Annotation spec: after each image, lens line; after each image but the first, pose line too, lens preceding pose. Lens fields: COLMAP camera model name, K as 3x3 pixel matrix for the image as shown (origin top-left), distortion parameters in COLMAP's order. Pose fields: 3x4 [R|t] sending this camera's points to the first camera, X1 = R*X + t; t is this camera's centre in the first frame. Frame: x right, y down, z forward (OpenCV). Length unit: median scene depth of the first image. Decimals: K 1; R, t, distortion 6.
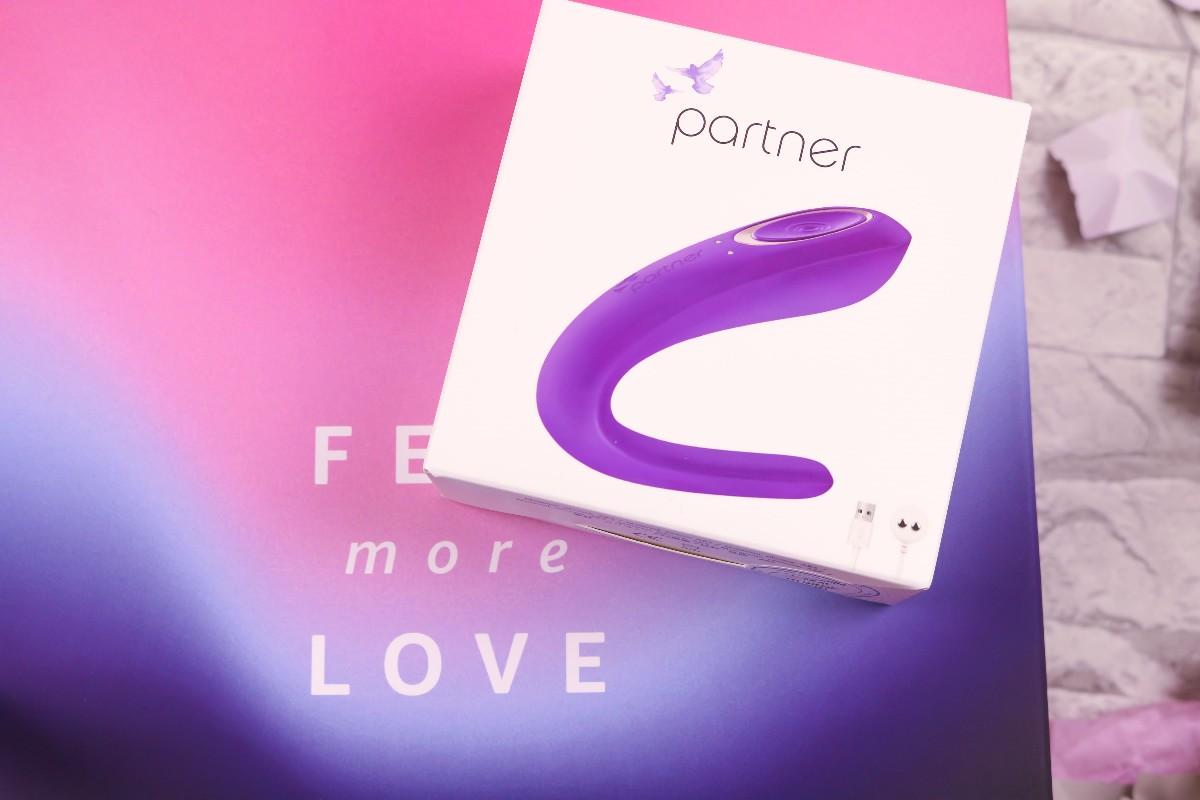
lens RADIAL K [[1659.3, 0, 600.0], [0, 1659.3, 400.0], [0, 0, 1]] dist [-0.071433, -0.034828]
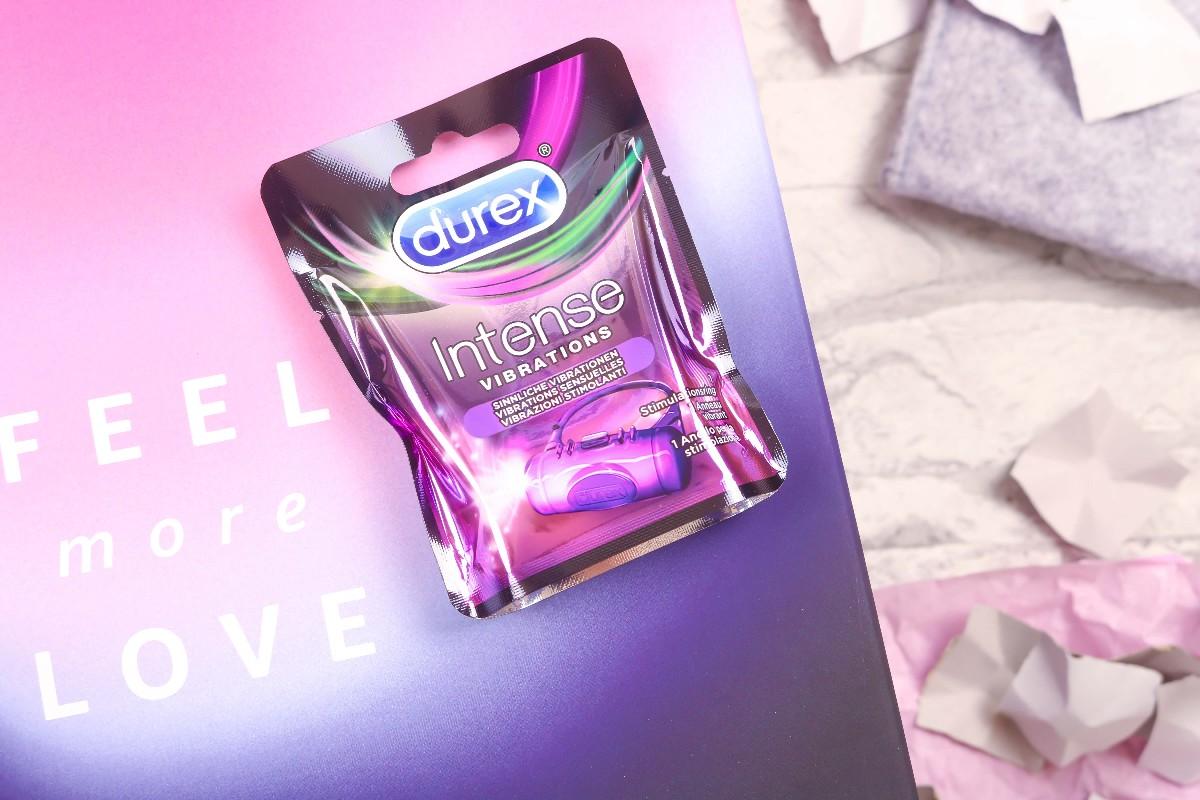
lens RADIAL K [[1659.3, 0, 600.0], [0, 1659.3, 400.0], [0, 0, 1]] dist [-0.071433, -0.034828]
pose [[0.979646, -0.184494, 0.079089, 0.060247], [0.180800, 0.982164, 0.051628, 0.015985], [-0.087203, -0.036278, 0.995530, 0.092665]]
